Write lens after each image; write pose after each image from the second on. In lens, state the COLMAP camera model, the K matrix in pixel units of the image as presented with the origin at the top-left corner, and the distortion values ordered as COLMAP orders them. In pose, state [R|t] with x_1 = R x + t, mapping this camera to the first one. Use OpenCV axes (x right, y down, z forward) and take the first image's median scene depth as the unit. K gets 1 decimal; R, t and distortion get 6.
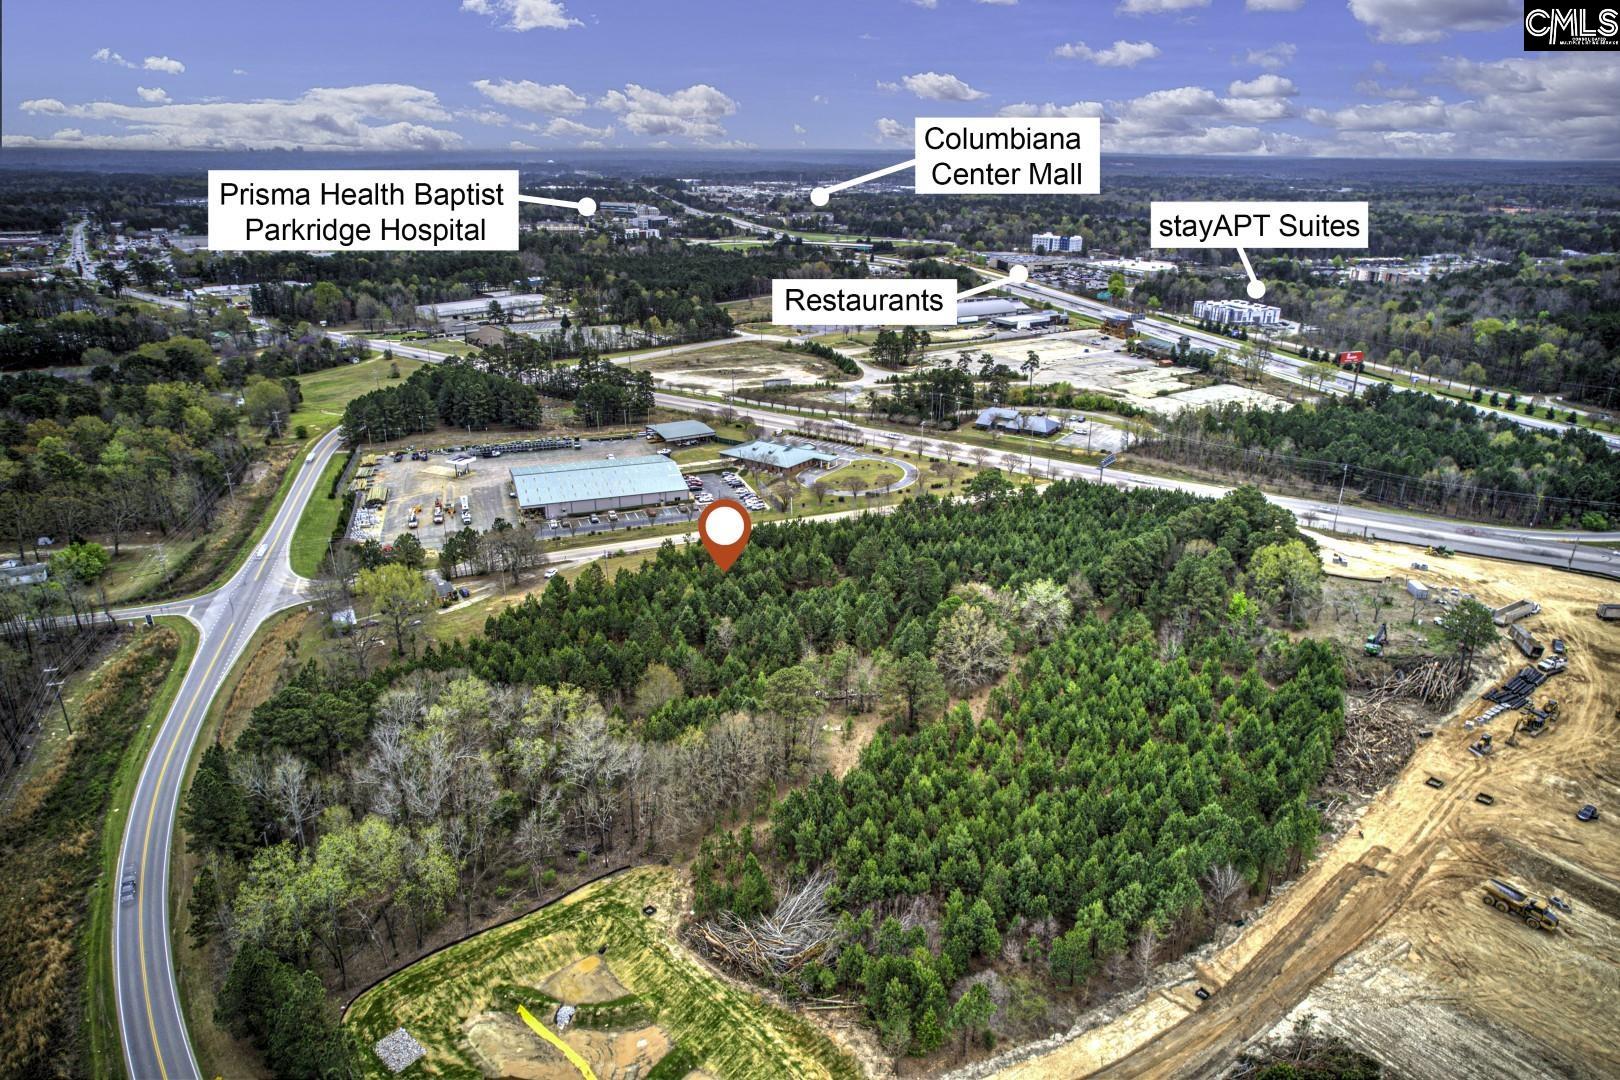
lens RADIAL K [[1062.3, 0, 810.0], [0, 1062.3, 540.0], [0, 0, 1]] dist [-0.063450, 0.060440]
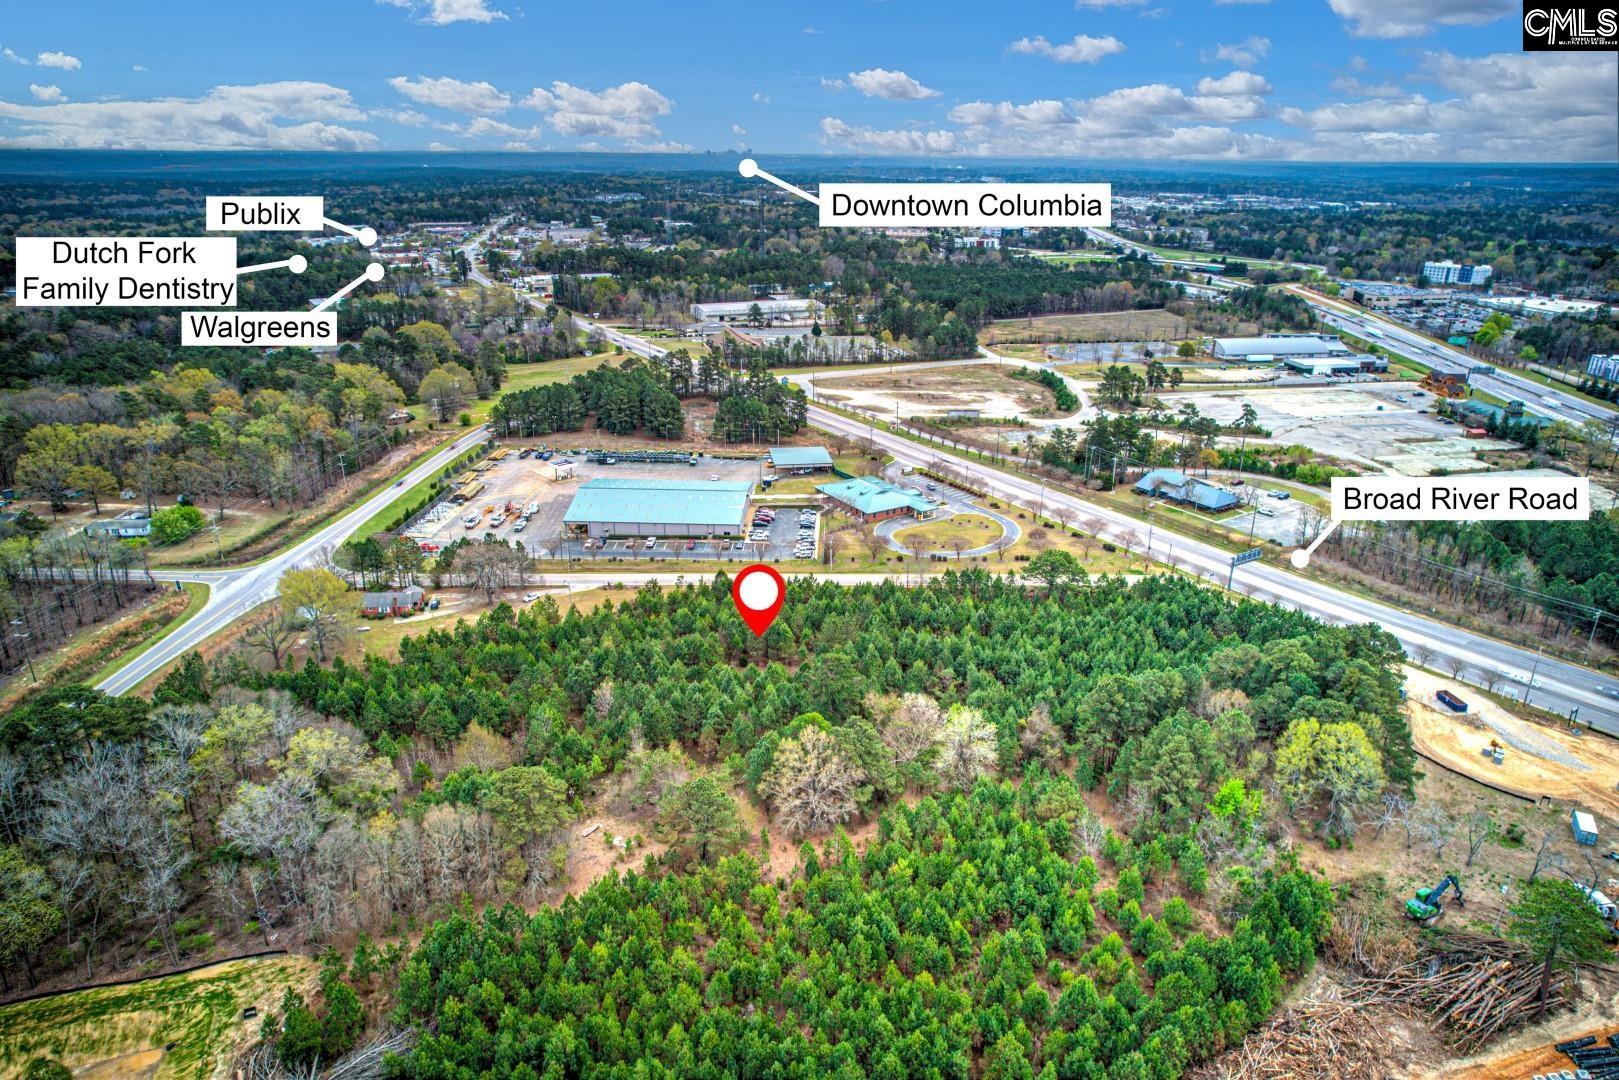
lens RADIAL K [[1061.7, 0, 809.5], [0, 1061.7, 540.0], [0, 0, 1]] dist [-0.063450, 0.060440]
pose [[0.925241, 0.133104, -0.355263, 0.210023], [-0.135162, 0.990639, 0.019143, -0.047170], [0.354485, 0.030306, 0.934570, 0.130678]]
